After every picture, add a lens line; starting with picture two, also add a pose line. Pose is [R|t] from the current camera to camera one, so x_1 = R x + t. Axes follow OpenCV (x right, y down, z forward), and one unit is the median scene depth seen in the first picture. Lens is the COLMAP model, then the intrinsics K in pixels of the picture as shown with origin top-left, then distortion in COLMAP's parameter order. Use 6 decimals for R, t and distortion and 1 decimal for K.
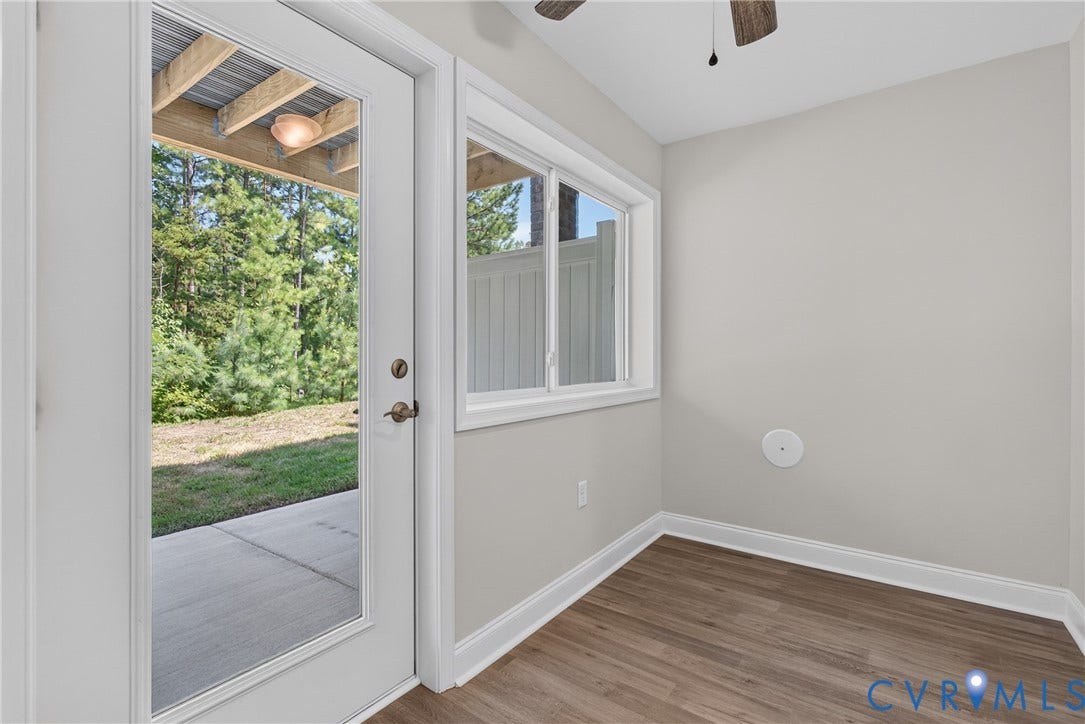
lens RADIAL K [[488.1, 0, 542.0], [0, 488.1, 357.7], [0, 0, 1]] dist [-0.000449, 0.000048]
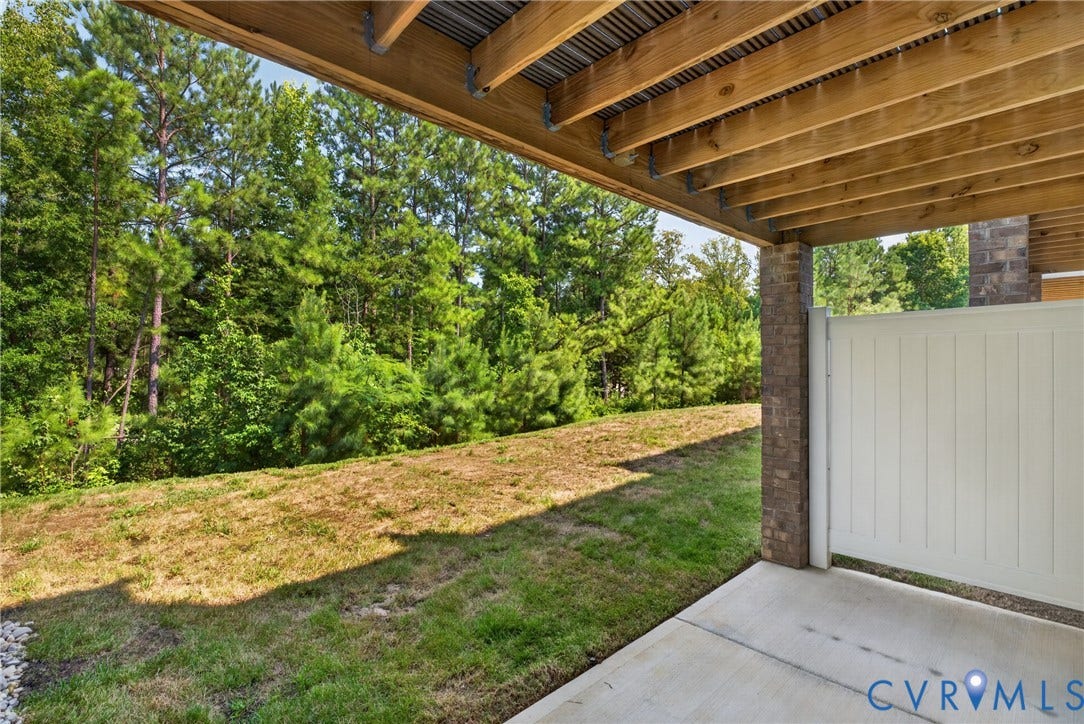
lens RADIAL K [[483.9, 0, 542.0], [0, 483.9, 362.0], [0, 0, 1]] dist [0.001604, -0.000047]
pose [[0.981493, 0.001546, -0.191491, -0.349511], [-0.002740, 0.999978, -0.005972, -0.060335], [0.191477, 0.006386, 0.981476, 0.025397]]
